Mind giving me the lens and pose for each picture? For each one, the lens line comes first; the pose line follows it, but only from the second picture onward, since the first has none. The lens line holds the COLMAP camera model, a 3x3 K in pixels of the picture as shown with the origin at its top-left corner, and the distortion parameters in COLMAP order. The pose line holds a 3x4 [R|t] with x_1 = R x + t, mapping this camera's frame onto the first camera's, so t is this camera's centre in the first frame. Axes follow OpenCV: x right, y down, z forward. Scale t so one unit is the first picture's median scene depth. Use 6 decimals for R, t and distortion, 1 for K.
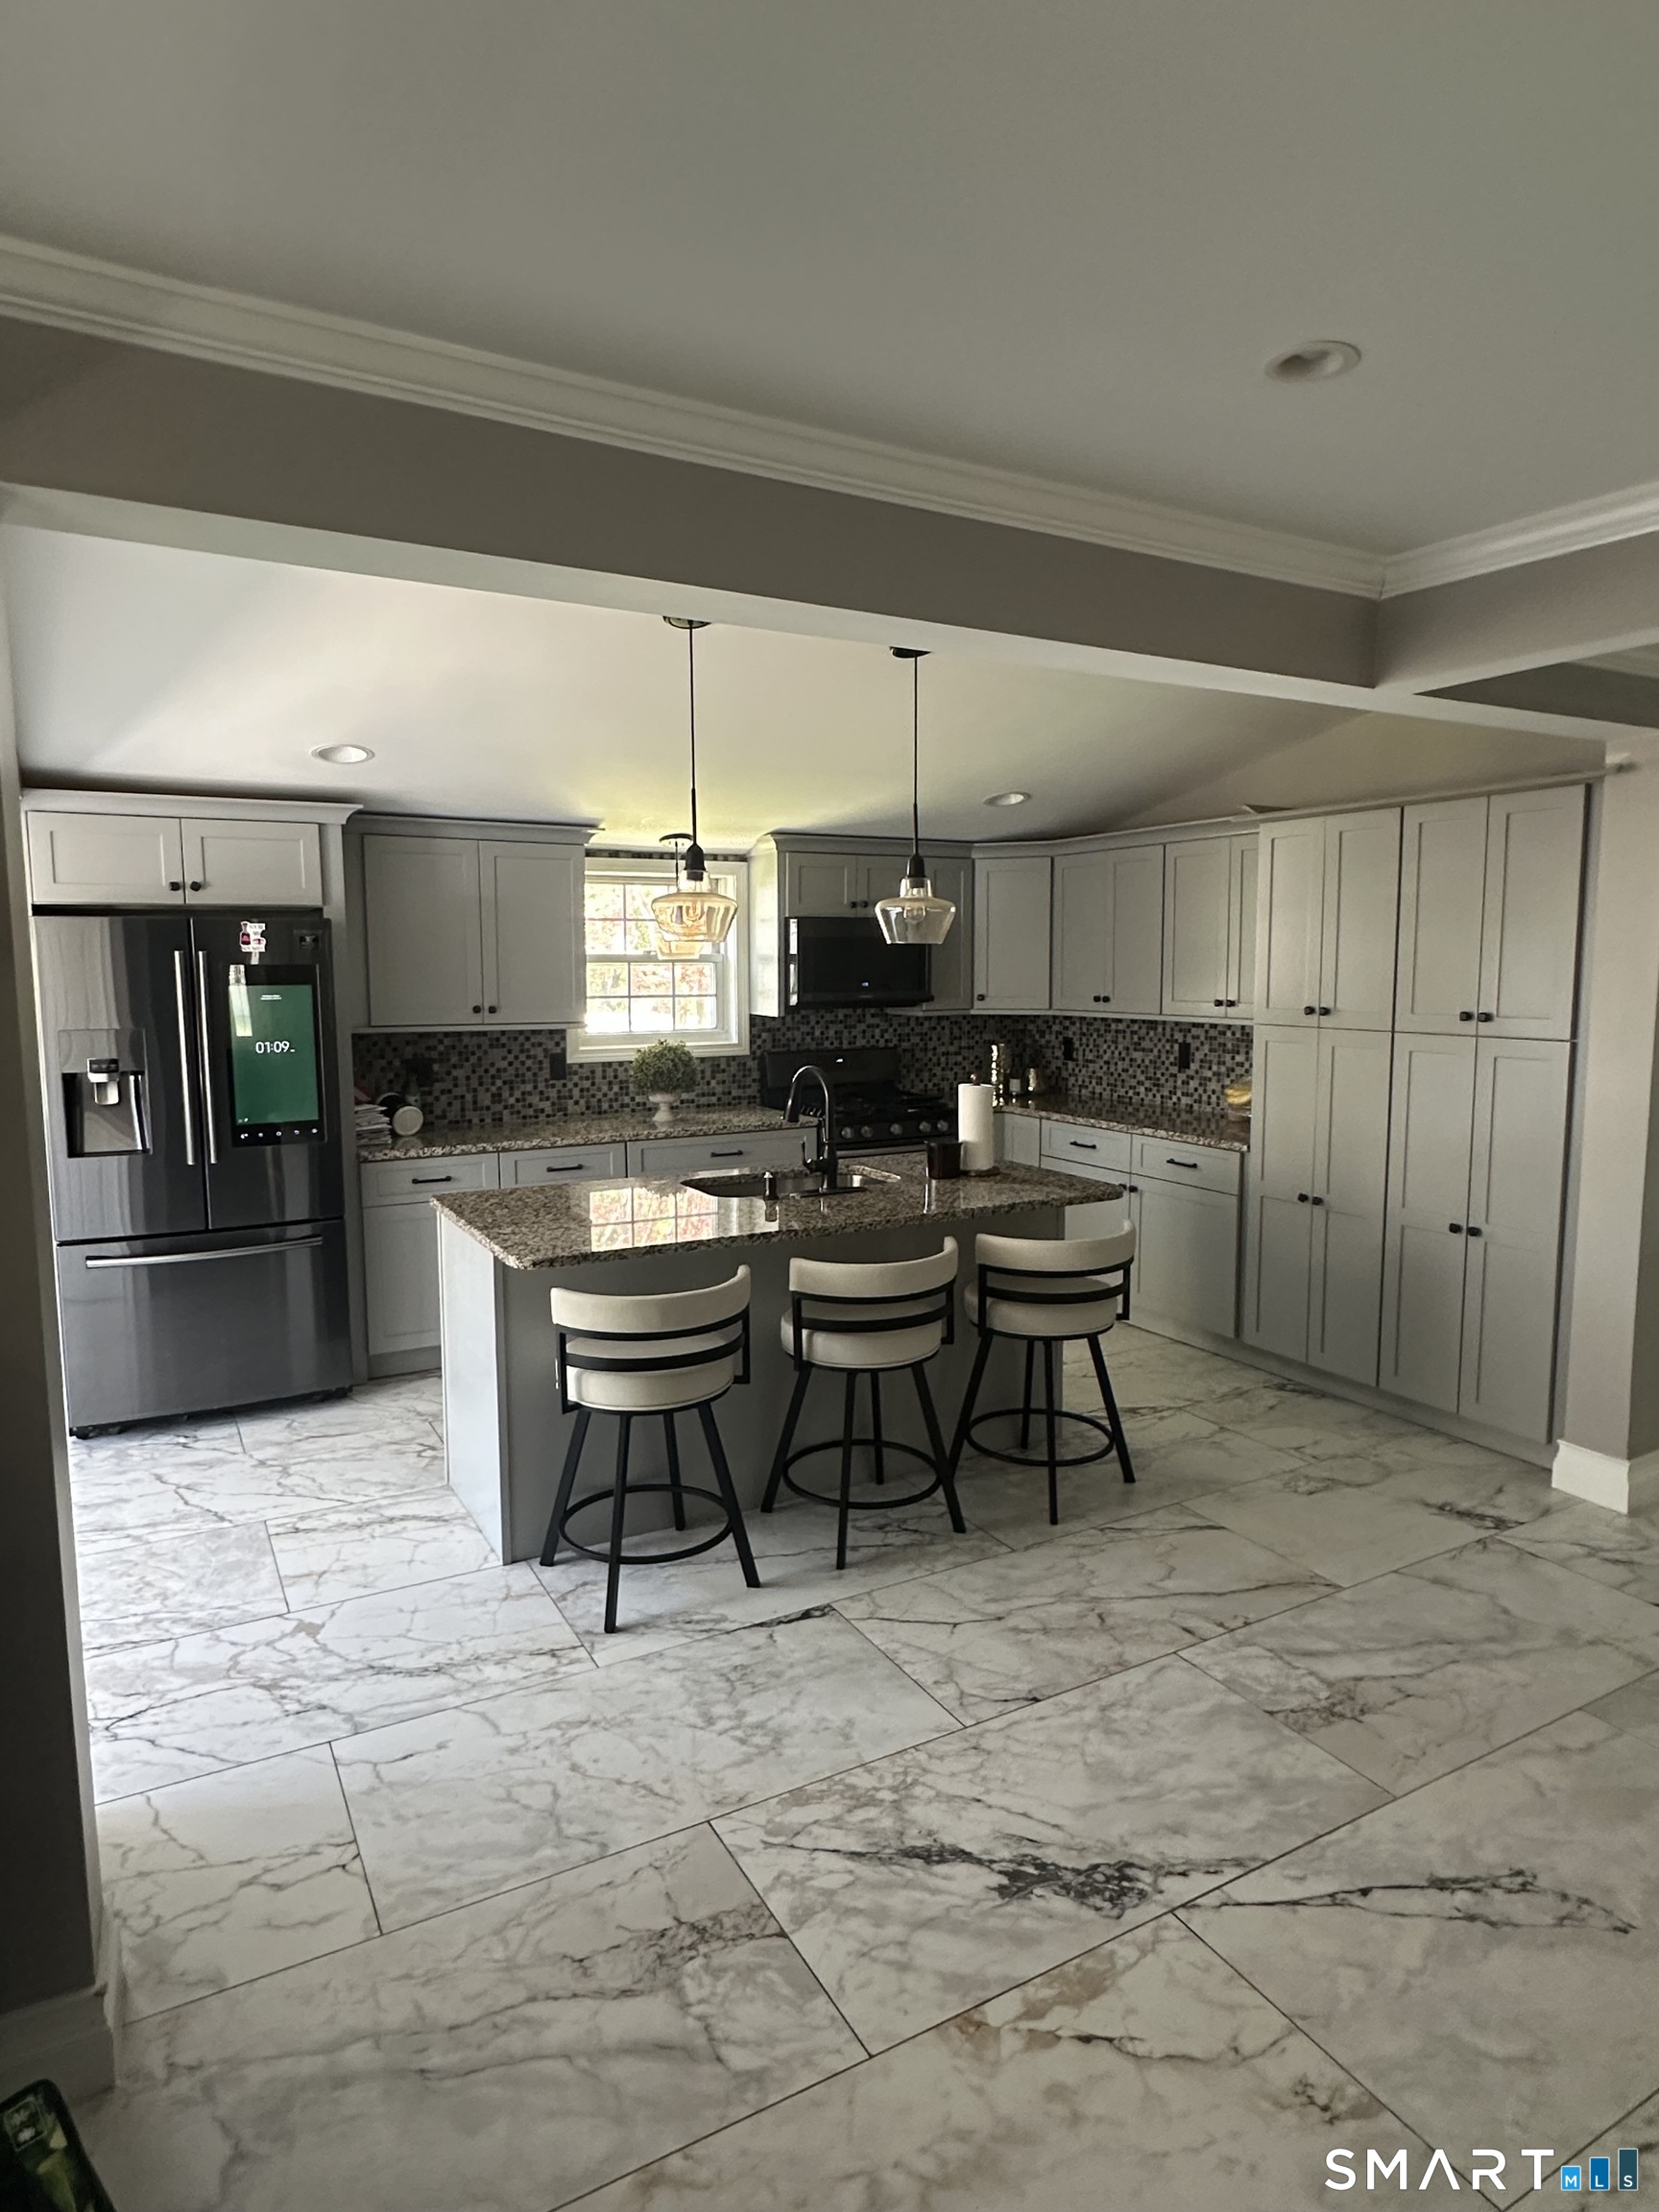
lens RADIAL K [[1288.5, 0, 830.6], [0, 1288.5, 1089.9], [0, 0, 1]] dist [-0.004054, 0.000910]
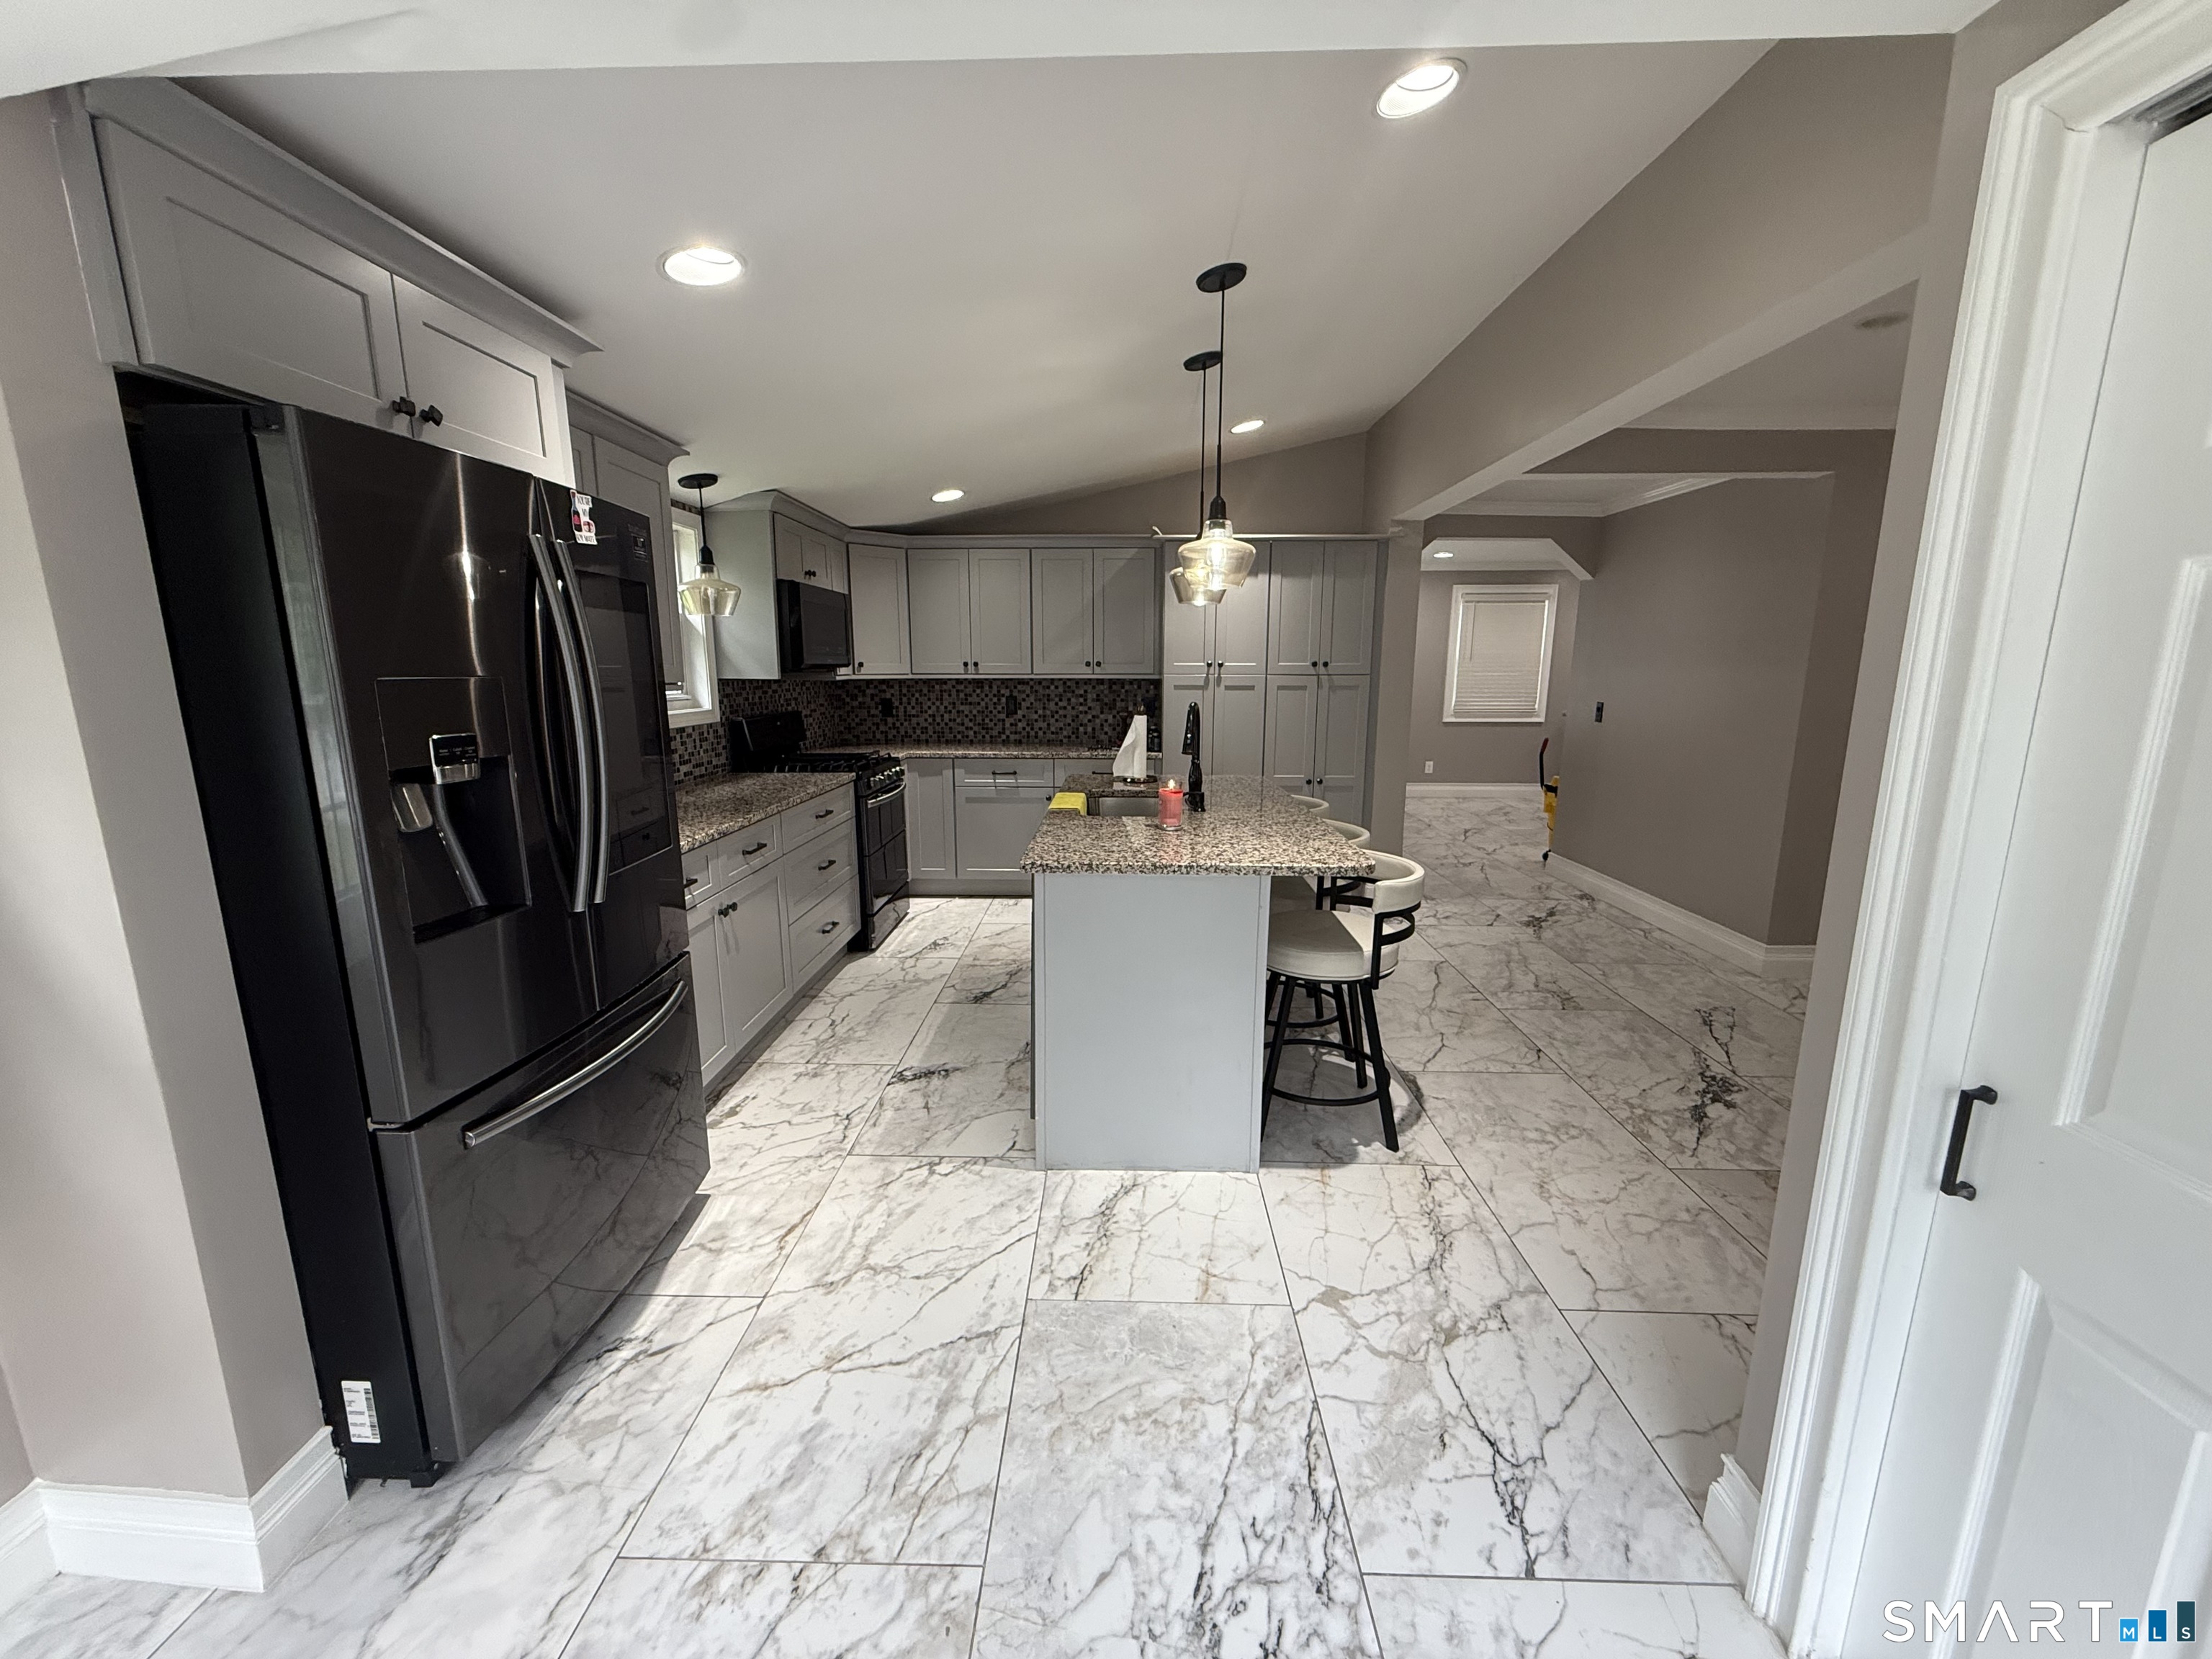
lens RADIAL K [[880.9, 0, 1105.1], [0, 880.9, 849.4], [0, 0, 1]] dist [-0.001299, 0.001116]
pose [[0.505097, -0.172166, 0.845716, -0.826268], [0.087717, 0.985068, 0.148146, -0.008464], [-0.858593, -0.000645, 0.512657, 0.691919]]
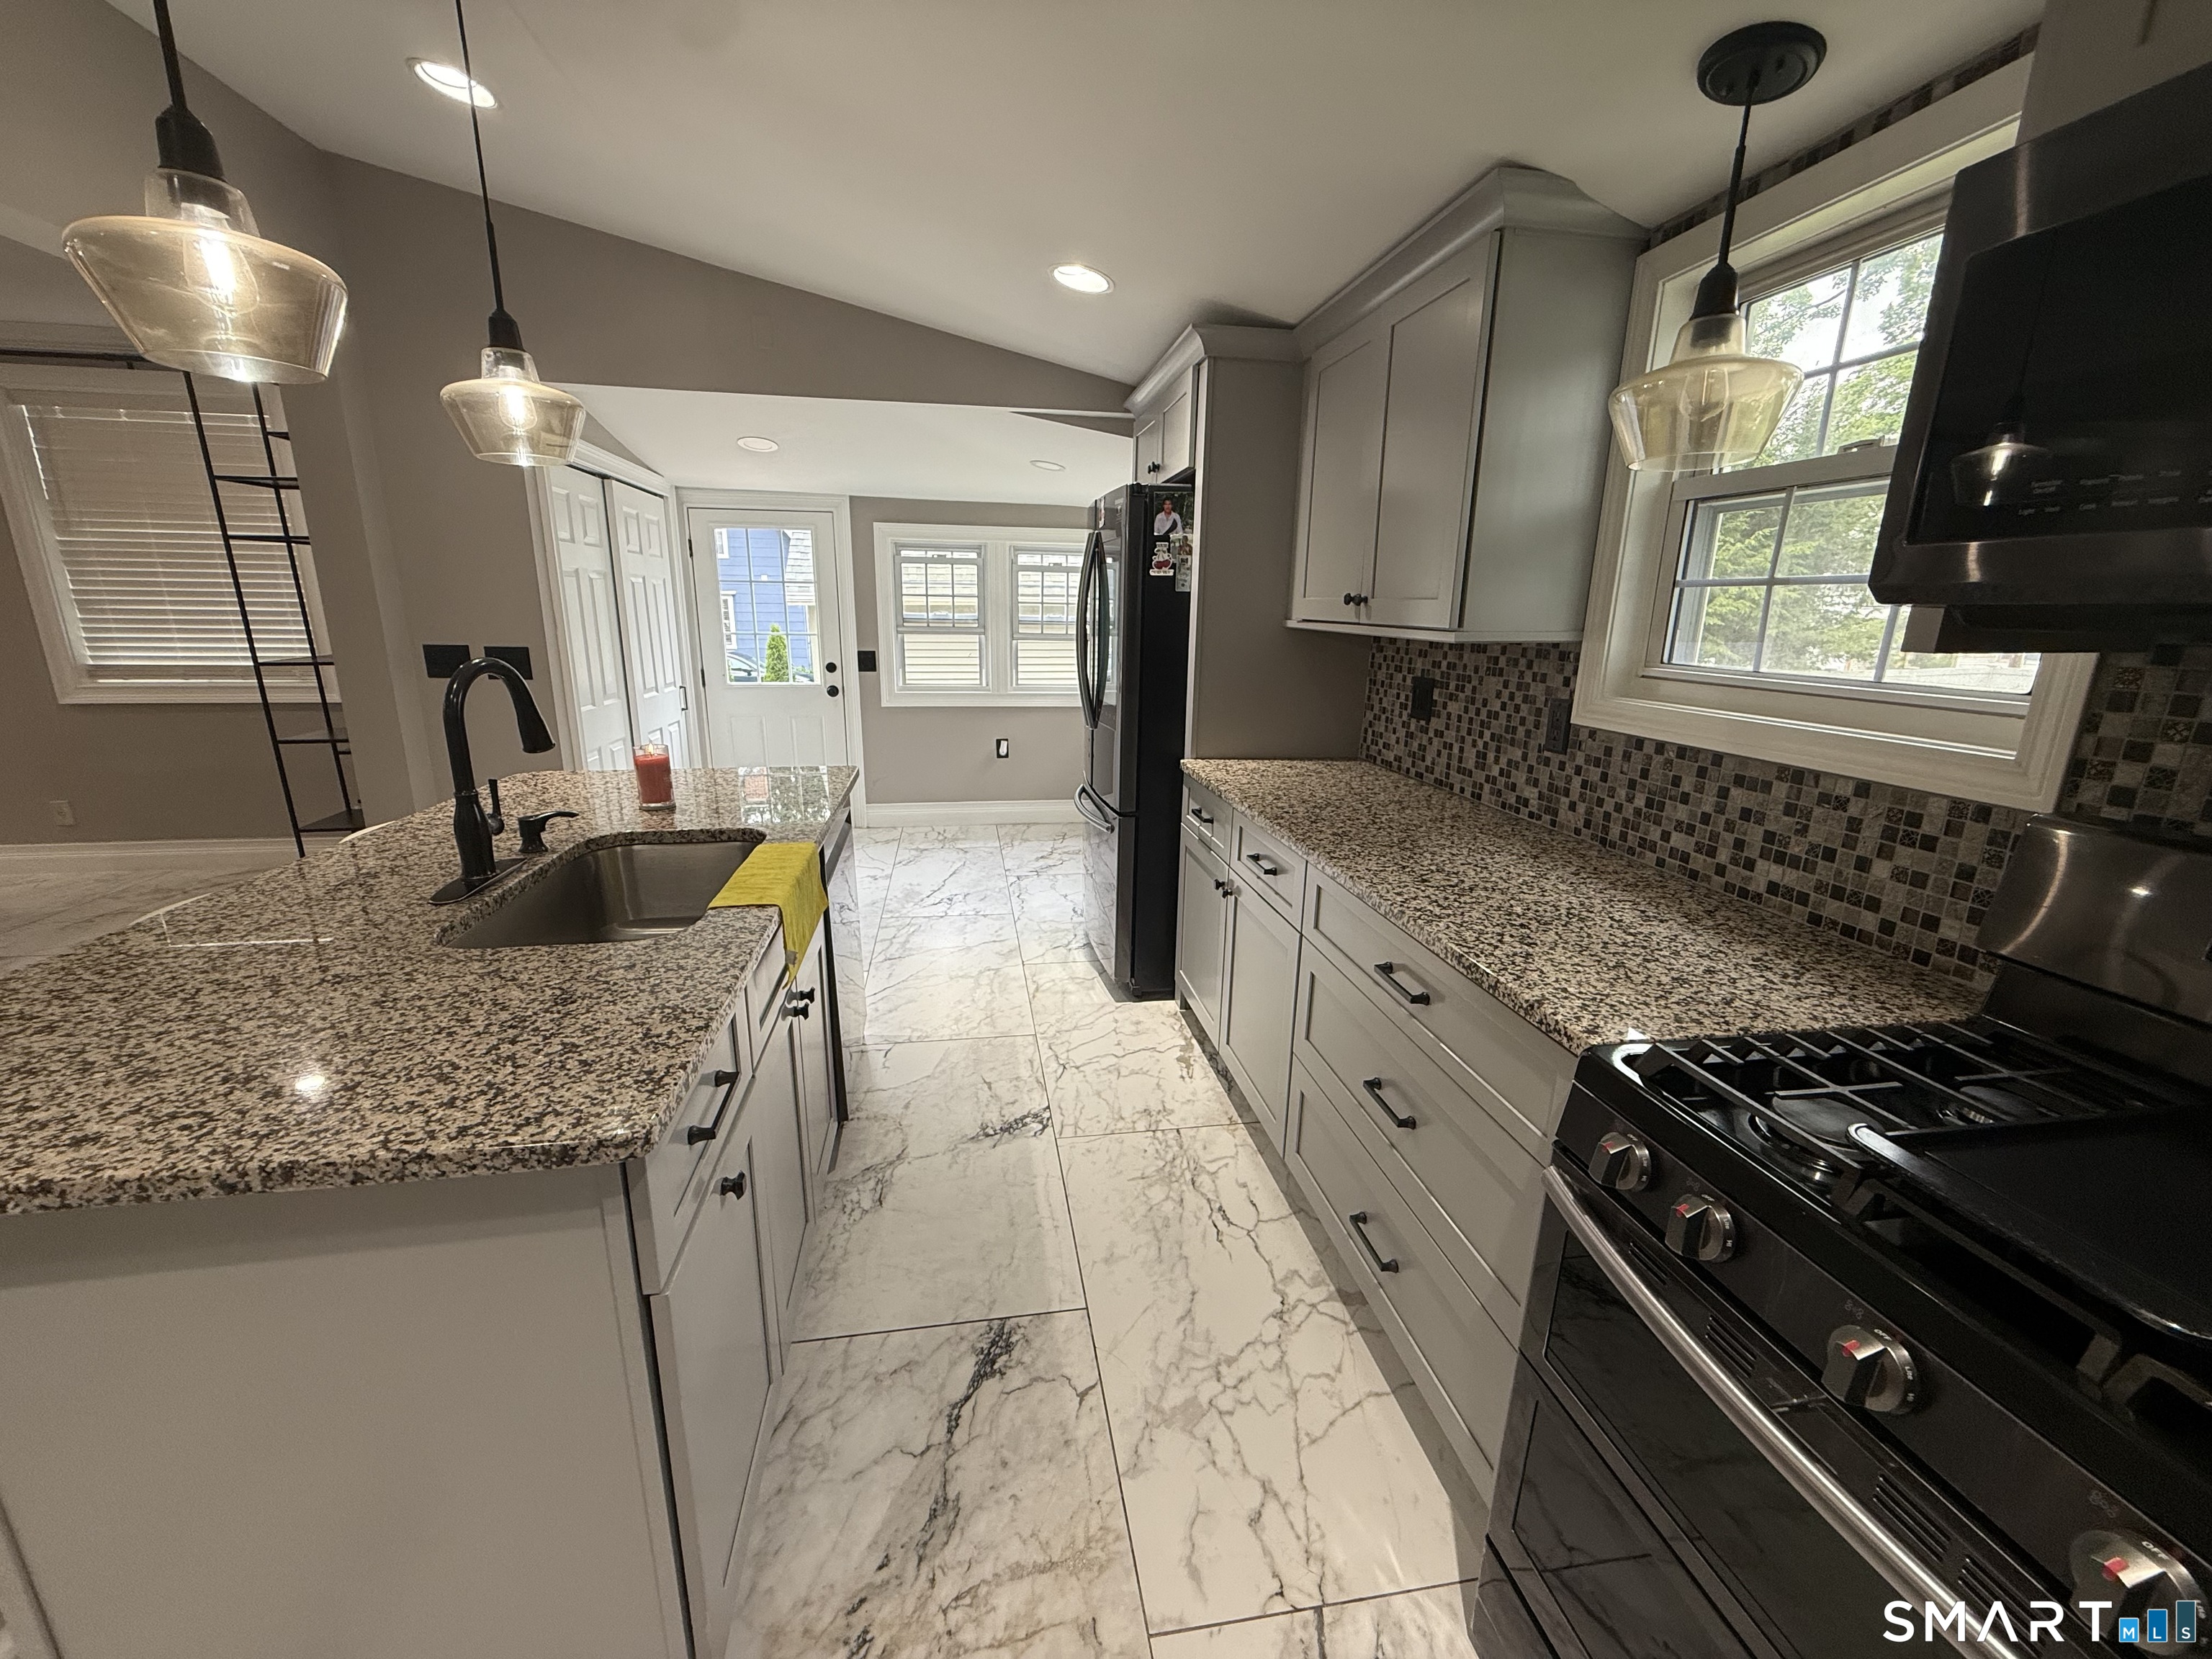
lens RADIAL K [[880.9, 0, 1099.1], [0, 880.9, 830.3], [0, 0, 1]] dist [-0.001299, 0.001116]
pose [[-0.341441, 0.228835, -0.911621, 0.275114], [-0.116151, 0.952202, 0.282525, -0.087767], [0.932699, 0.202351, -0.298541, 1.474502]]
